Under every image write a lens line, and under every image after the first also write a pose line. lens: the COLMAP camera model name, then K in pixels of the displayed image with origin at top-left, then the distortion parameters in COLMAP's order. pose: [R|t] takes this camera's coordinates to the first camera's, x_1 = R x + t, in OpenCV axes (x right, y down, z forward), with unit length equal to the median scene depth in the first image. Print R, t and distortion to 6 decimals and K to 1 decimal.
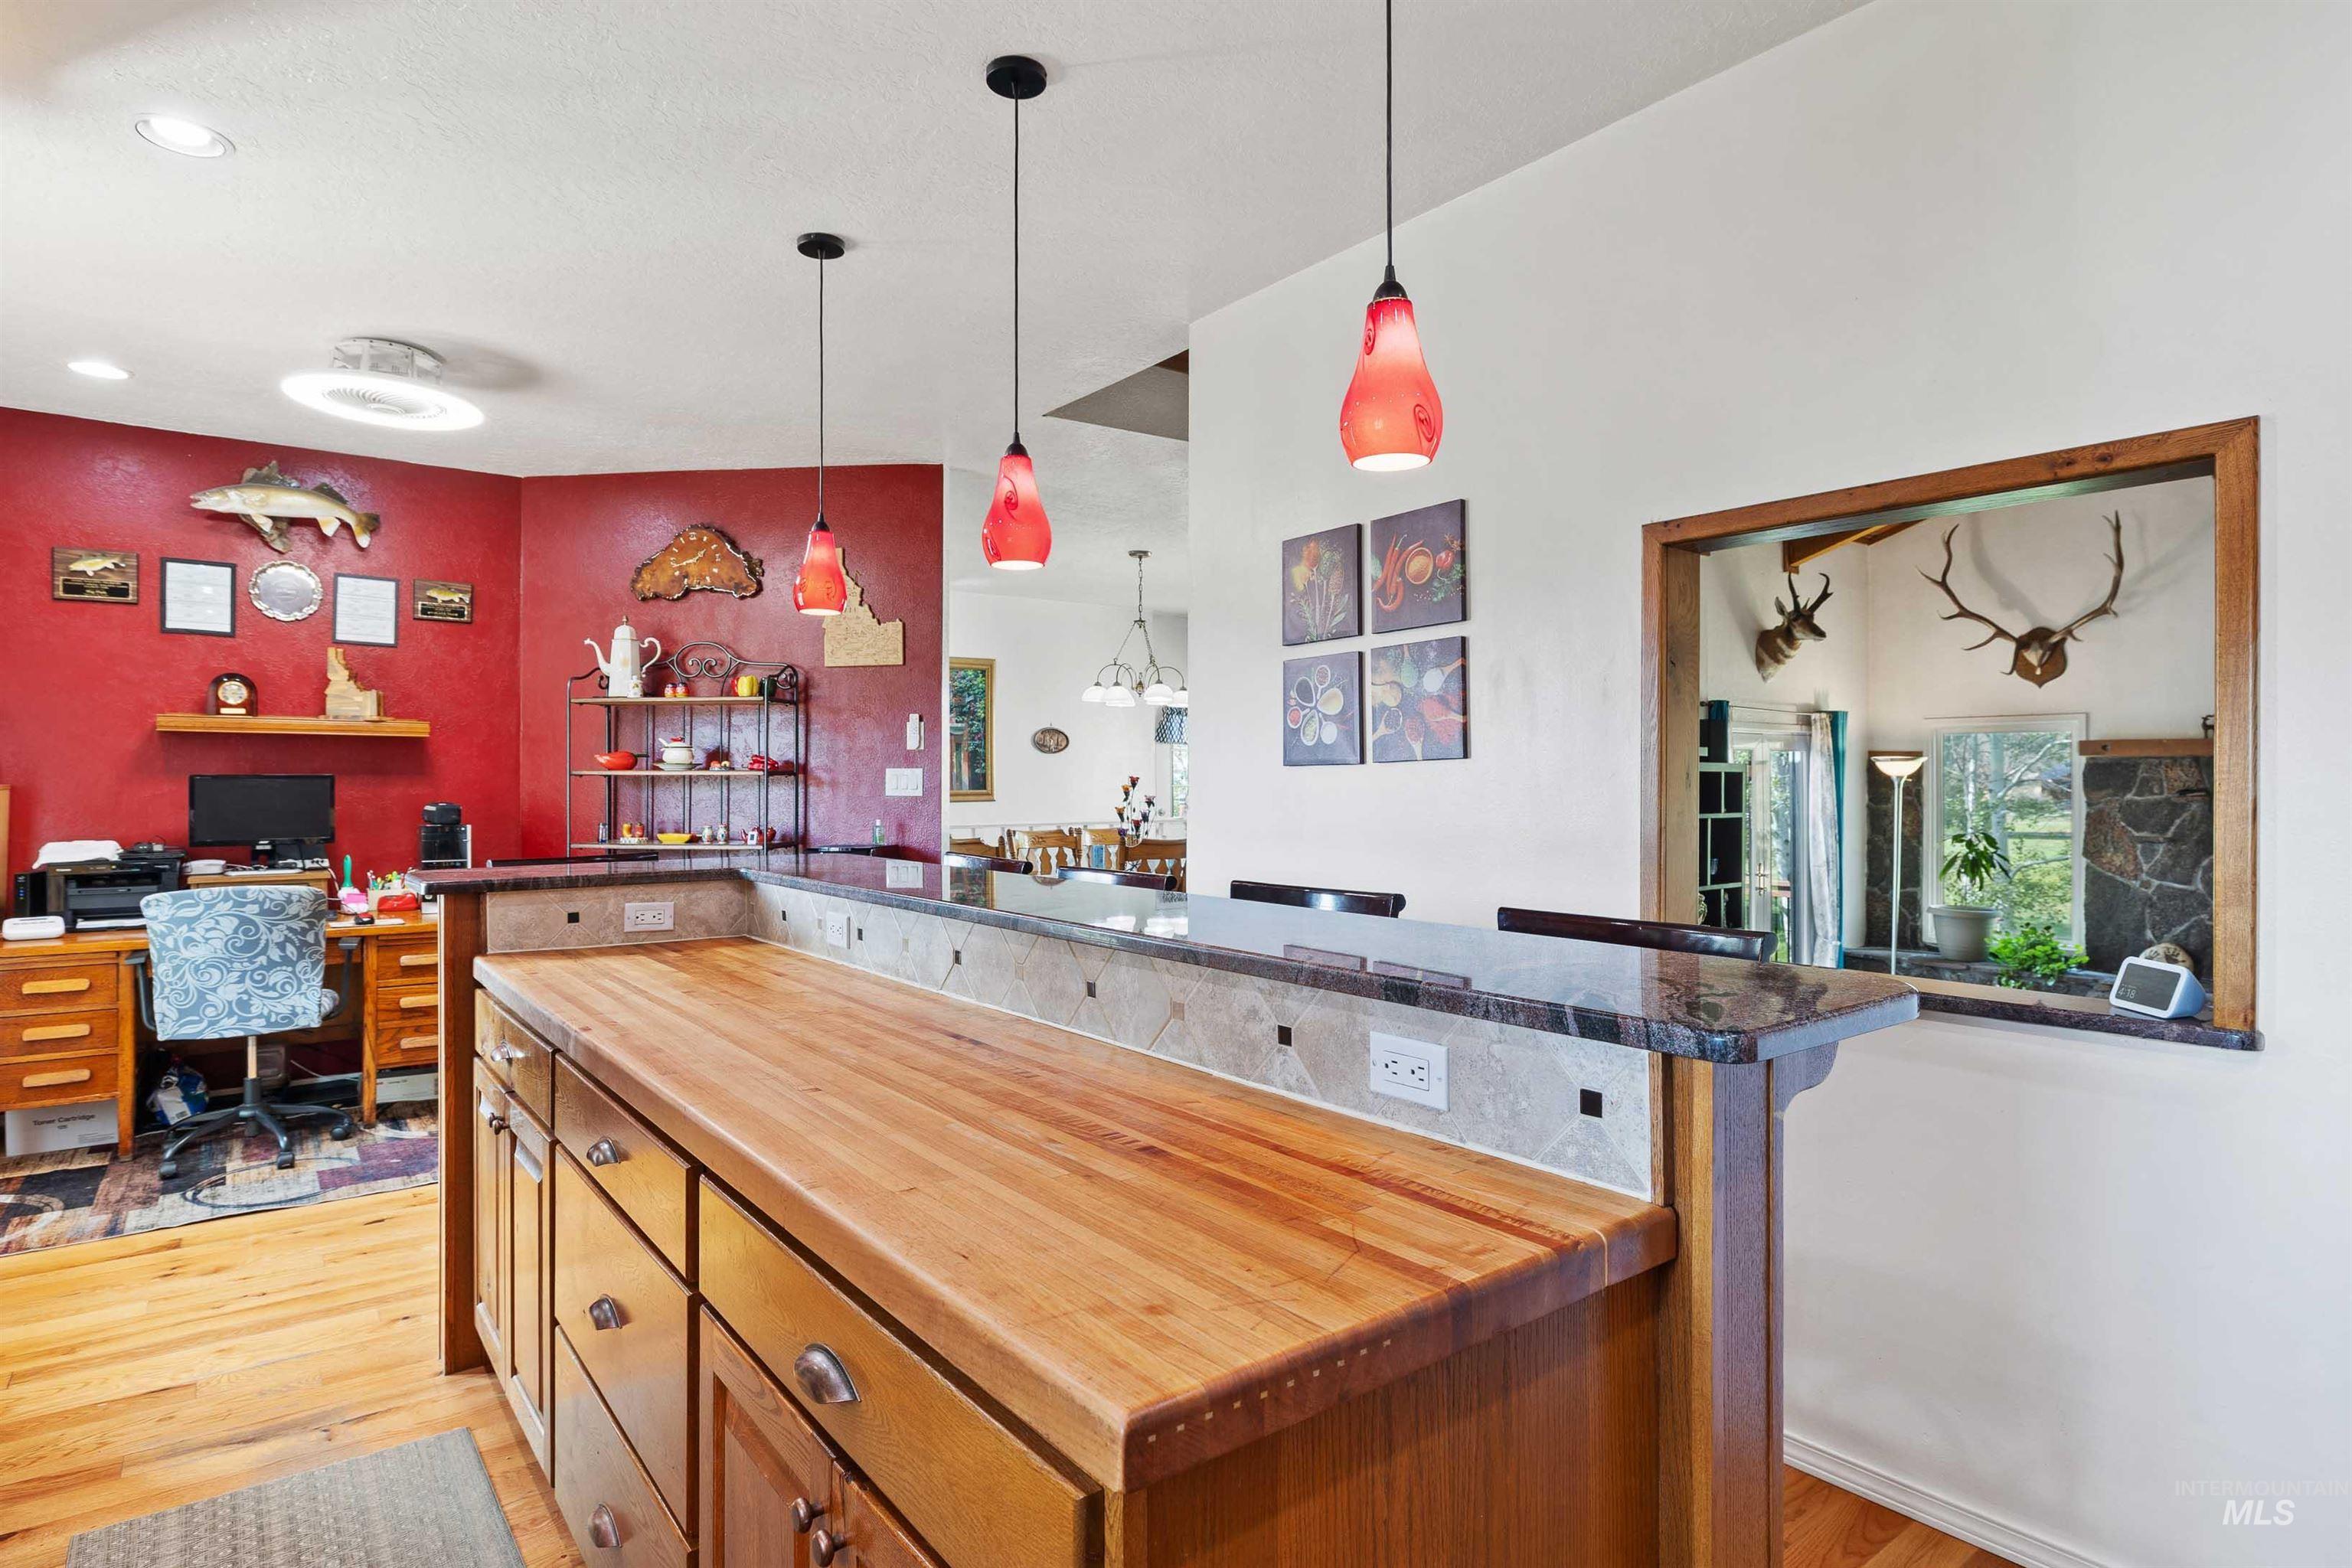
lens RADIAL K [[1238.5, 0, 1184.7], [0, 1238.5, 773.3], [0, 0, 1]] dist [-0.006489, 0.001139]
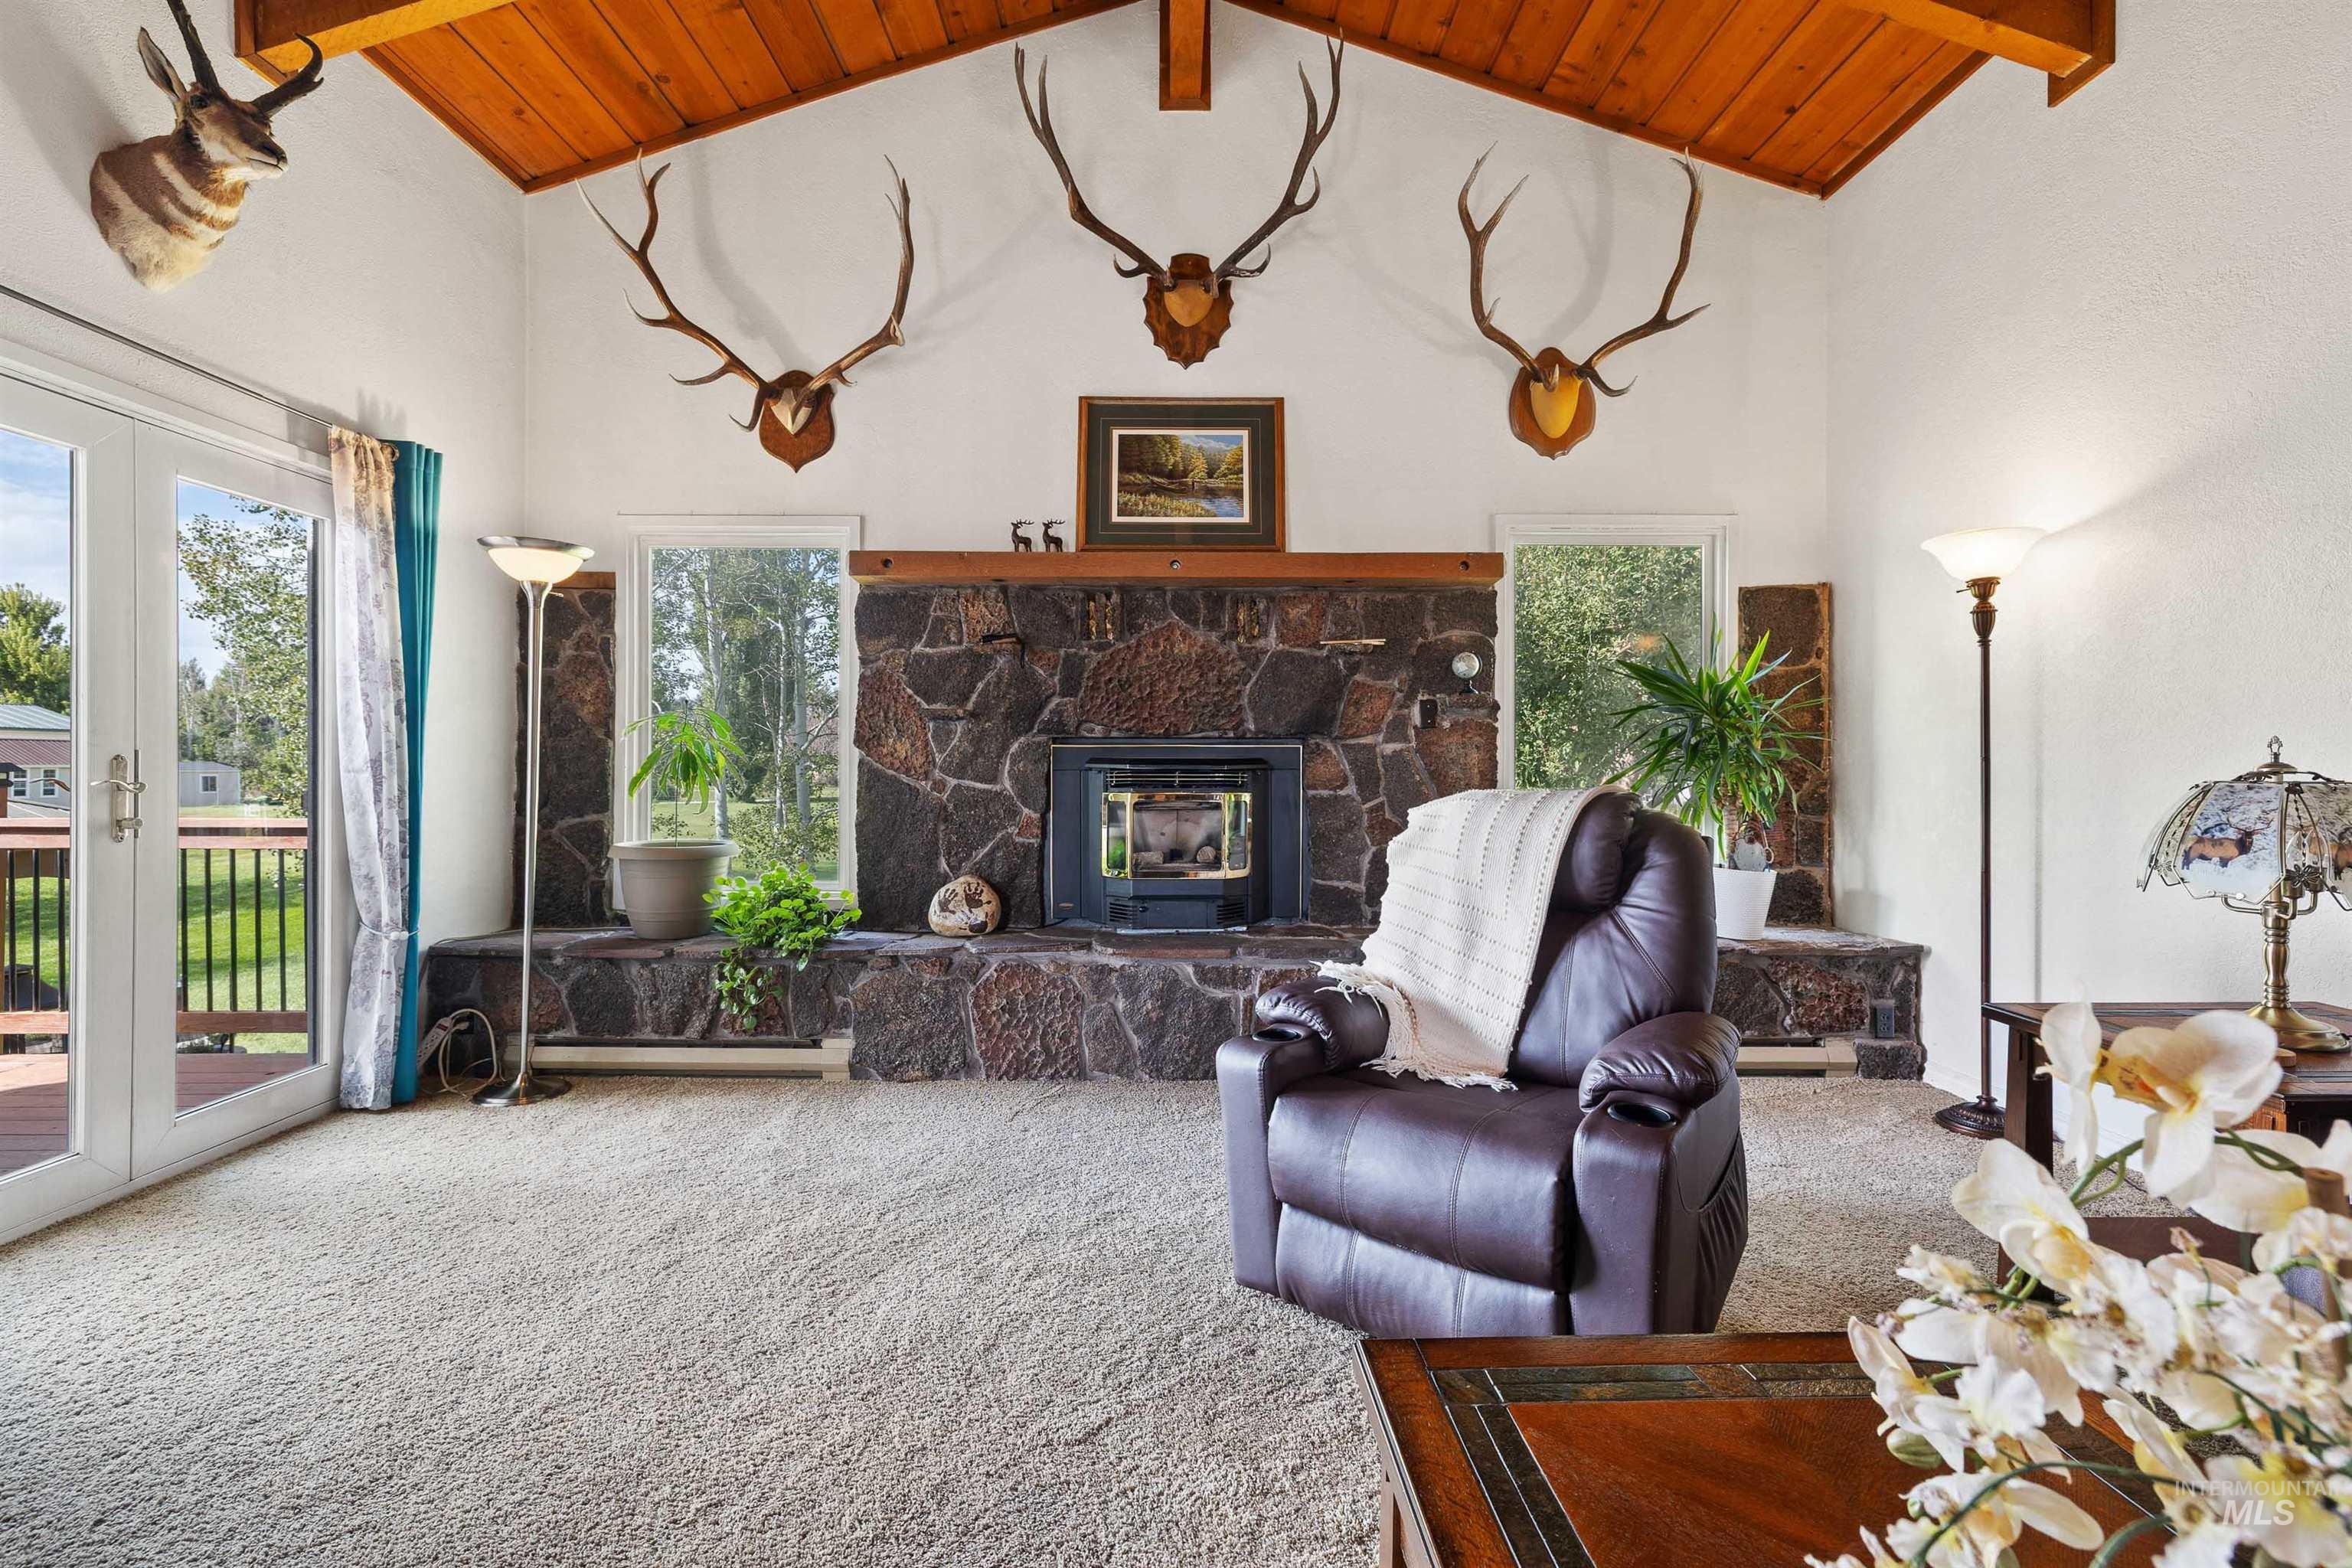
lens RADIAL K [[1024.5, 0, 1187.7], [0, 1024.5, 762.8], [0, 0, 1]] dist [0.001535, 0.000548]
pose [[0.596608, 0.001063, 0.802532, 0.857005], [-0.007417, 0.999964, 0.004189, 0.148343], [-0.802499, -0.008451, 0.596594, 1.155878]]
